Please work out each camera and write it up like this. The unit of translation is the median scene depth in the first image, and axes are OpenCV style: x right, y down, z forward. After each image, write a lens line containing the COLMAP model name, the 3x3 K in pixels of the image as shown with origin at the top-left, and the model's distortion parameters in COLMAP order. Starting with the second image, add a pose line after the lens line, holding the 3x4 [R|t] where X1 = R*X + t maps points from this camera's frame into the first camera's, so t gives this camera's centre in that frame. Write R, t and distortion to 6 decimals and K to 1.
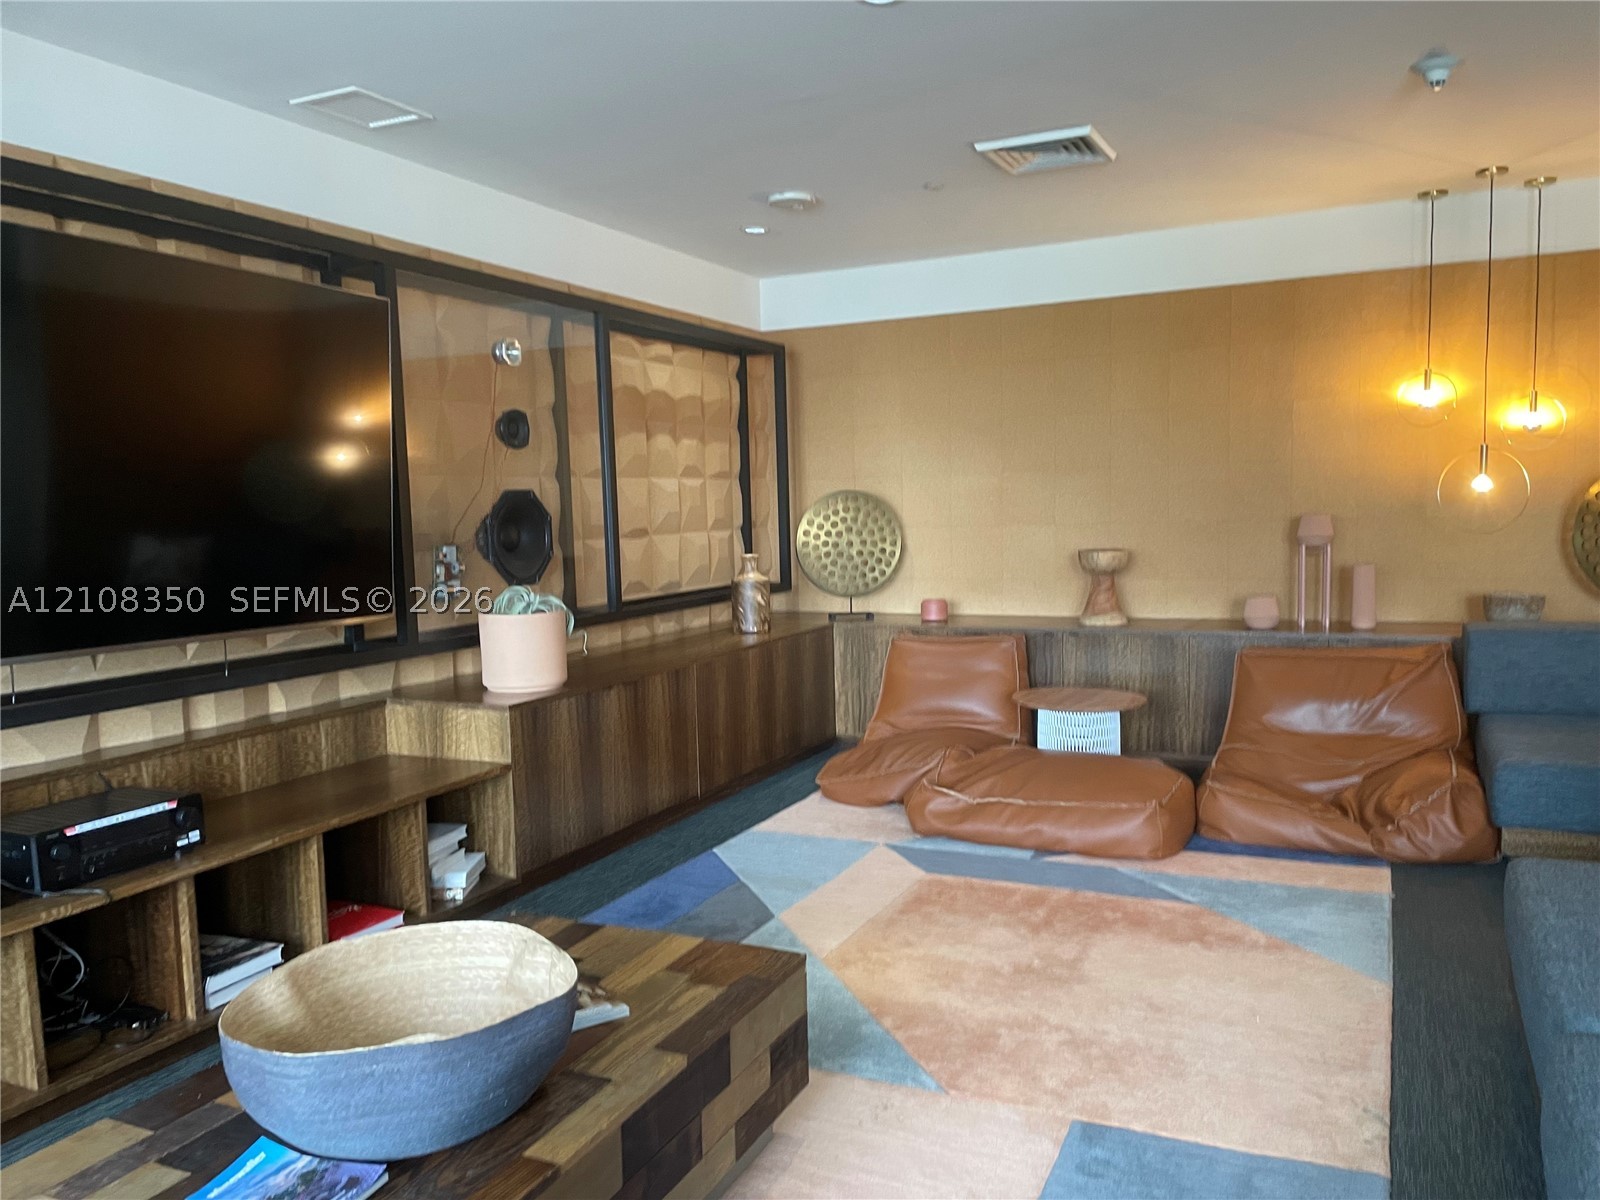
lens RADIAL K [[1209.4, 0, 805.0], [0, 1209.4, 606.3], [0, 0, 1]] dist [0.032459, -0.006207]
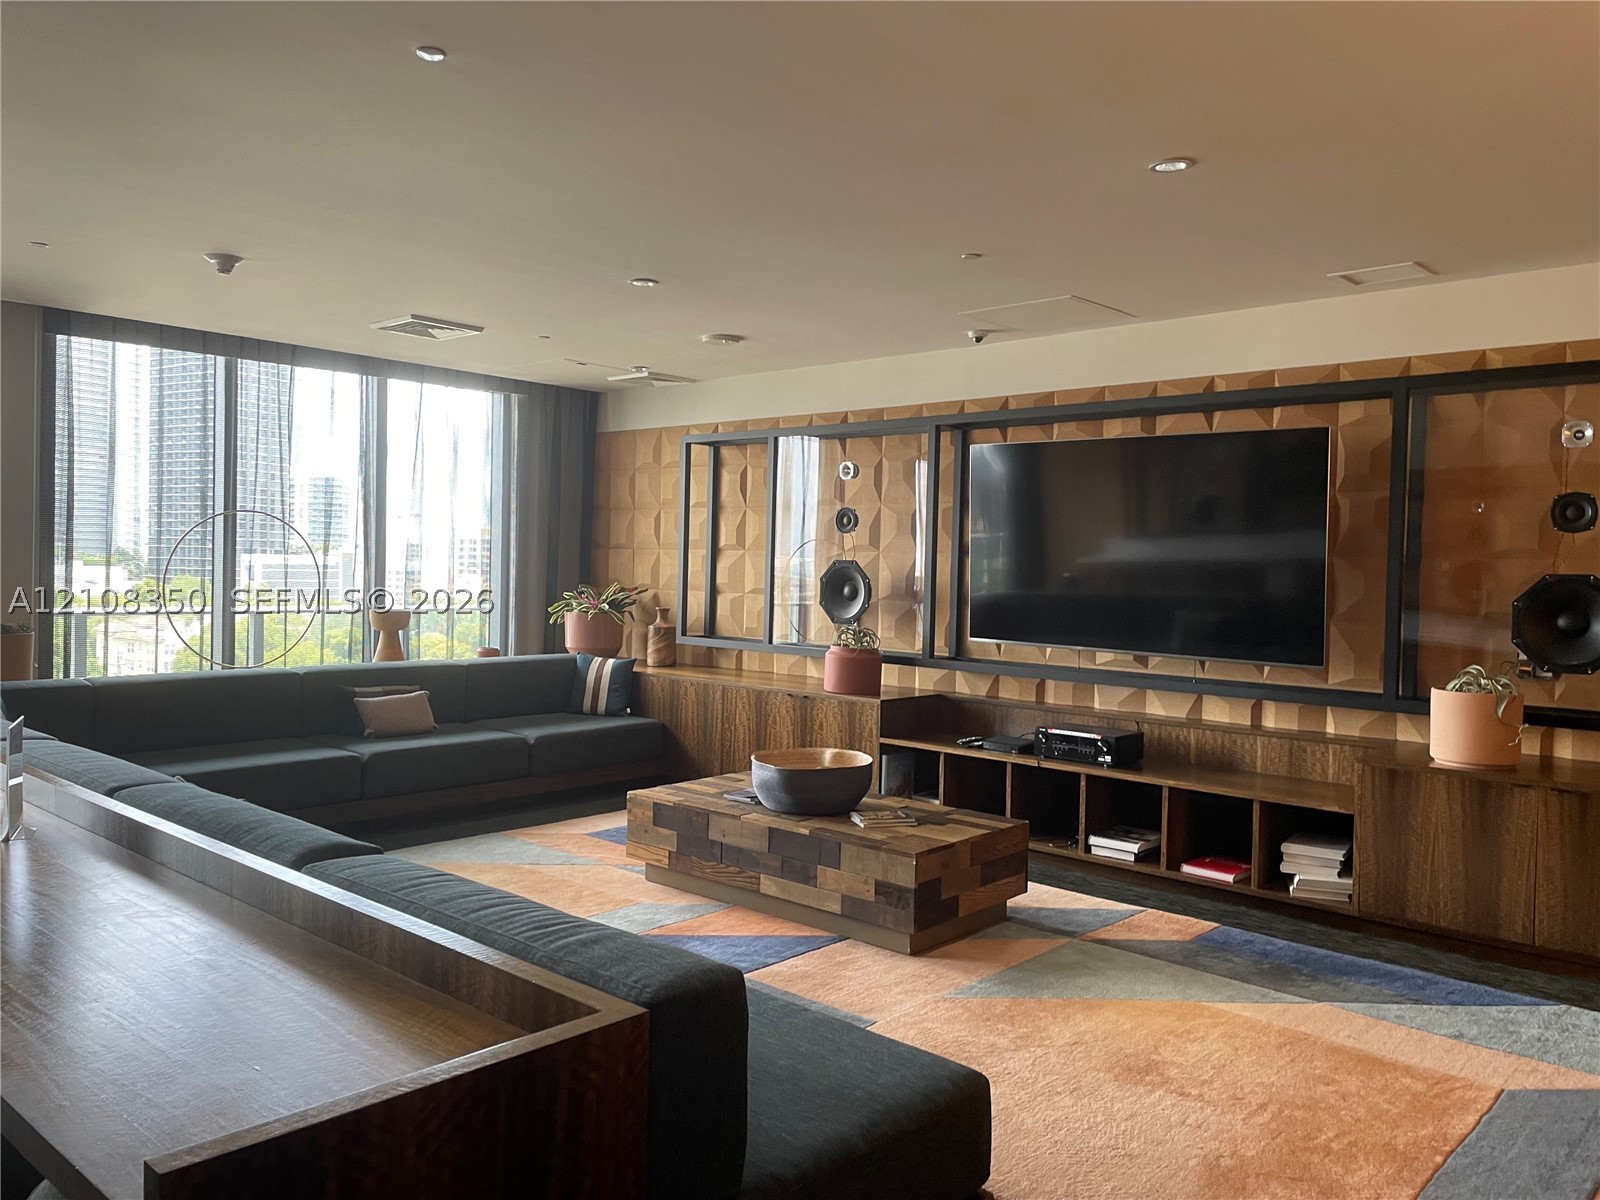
lens RADIAL K [[1209.4, 0, 803.3], [0, 1209.4, 594.9], [0, 0, 1]] dist [0.032459, -0.006207]
pose [[-0.306171, 0.043997, -0.950959, 1.097372], [-0.095665, 0.992453, 0.076718, -0.120757], [0.947158, 0.114463, -0.299651, 0.894961]]
